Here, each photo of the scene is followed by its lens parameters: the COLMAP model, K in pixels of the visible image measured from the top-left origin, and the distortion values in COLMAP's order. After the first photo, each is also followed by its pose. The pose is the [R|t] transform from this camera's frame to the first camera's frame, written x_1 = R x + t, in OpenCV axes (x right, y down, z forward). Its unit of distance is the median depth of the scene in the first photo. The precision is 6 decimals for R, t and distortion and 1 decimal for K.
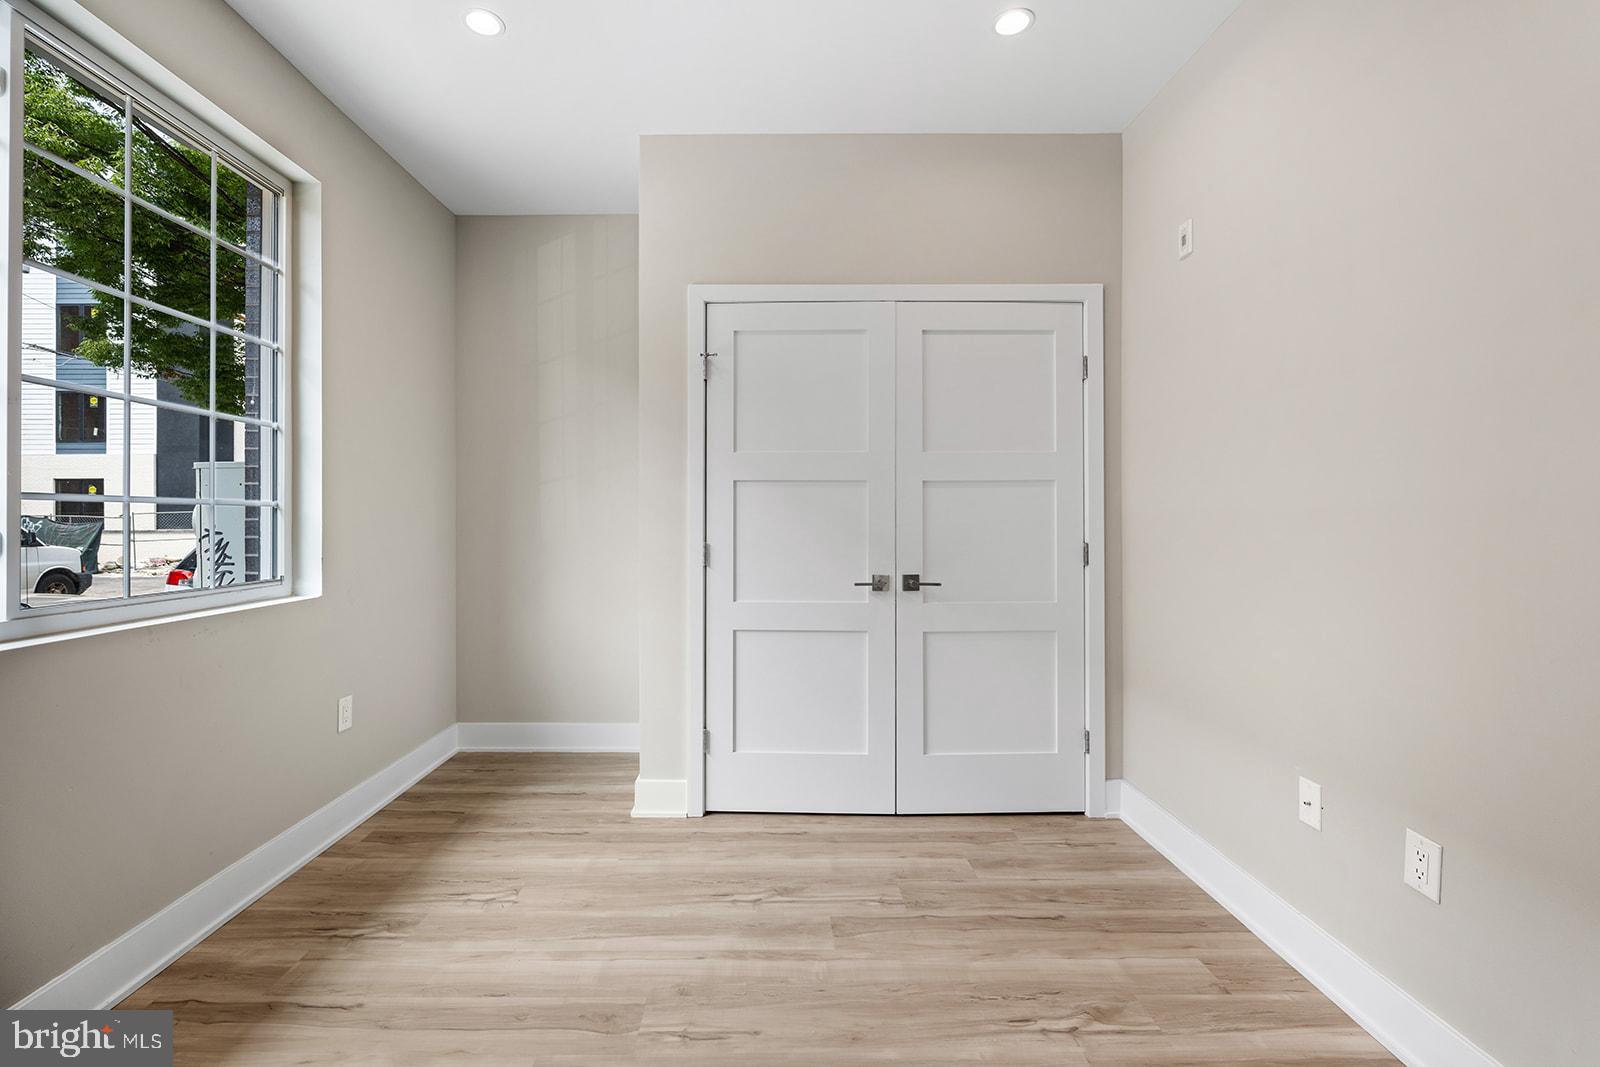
lens RADIAL K [[627.6, 0, 796.1], [0, 627.6, 524.5], [0, 0, 1]] dist [0.000150, -0.000003]
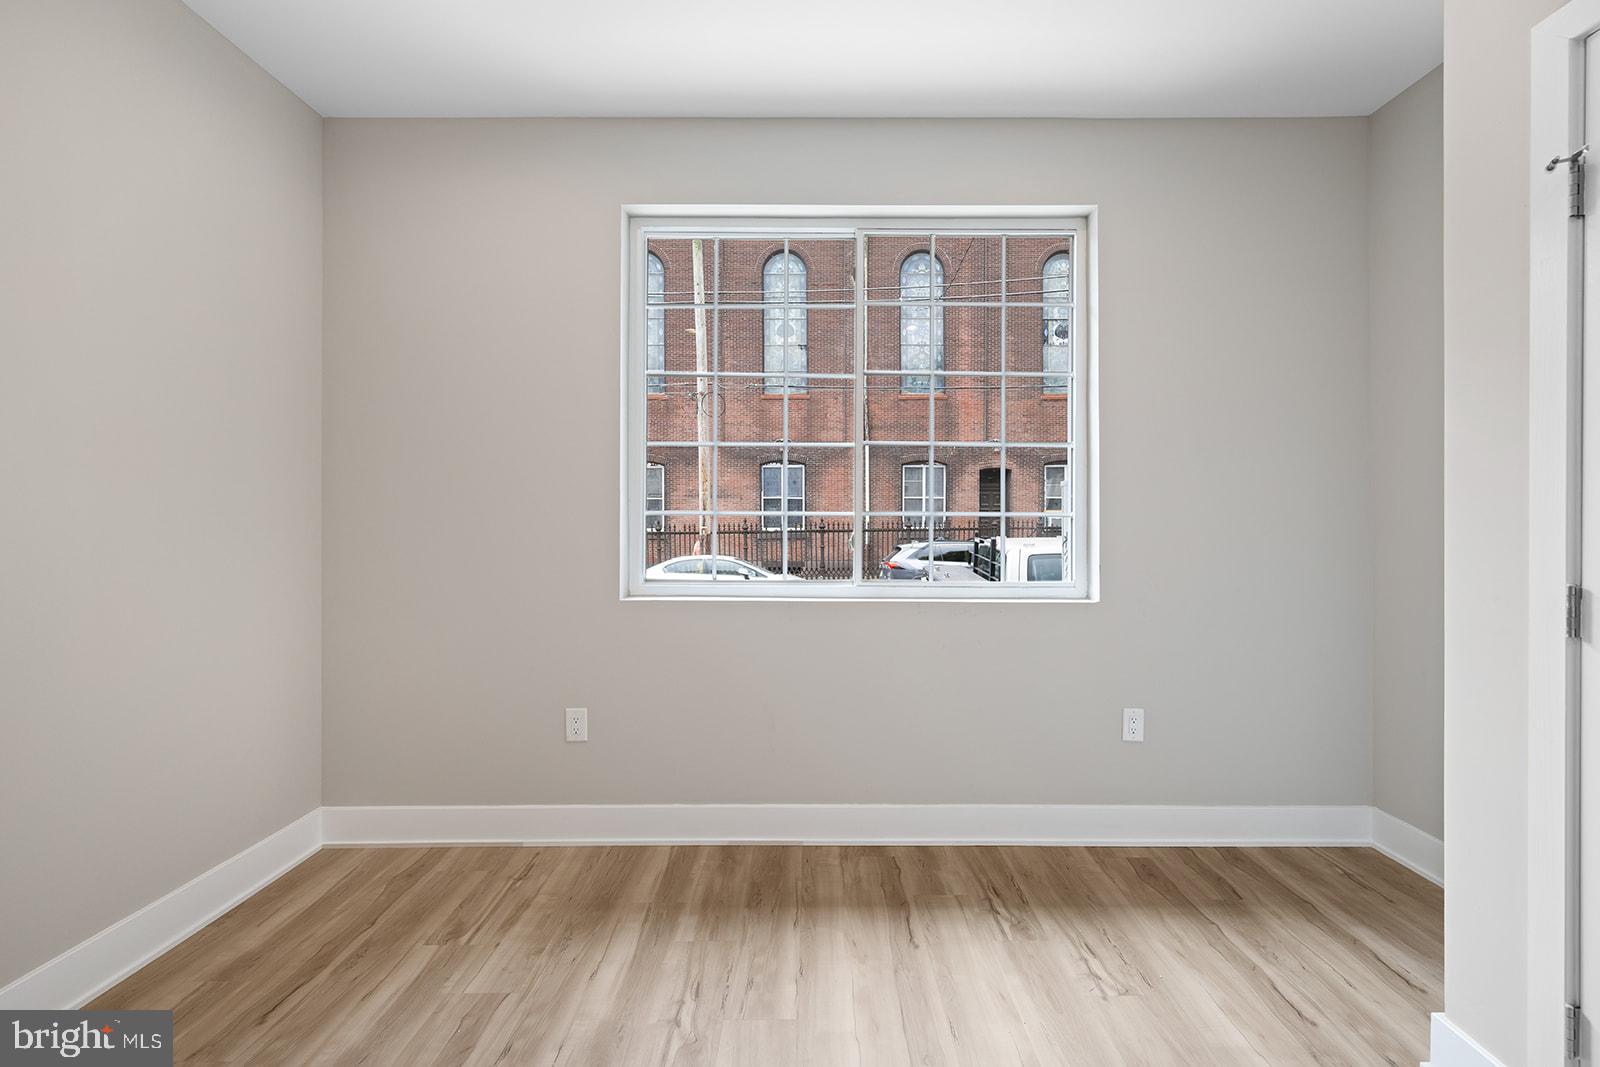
lens RADIAL K [[649.6, 0, 800.0], [0, 649.6, 533.5], [0, 0, 1]] dist [-0.000829, -0.000050]
pose [[0.003496, -0.005963, -0.999976, 0.336439], [-0.004454, 0.999972, -0.005978, 0.010658], [0.999984, 0.004475, 0.003470, 0.524035]]
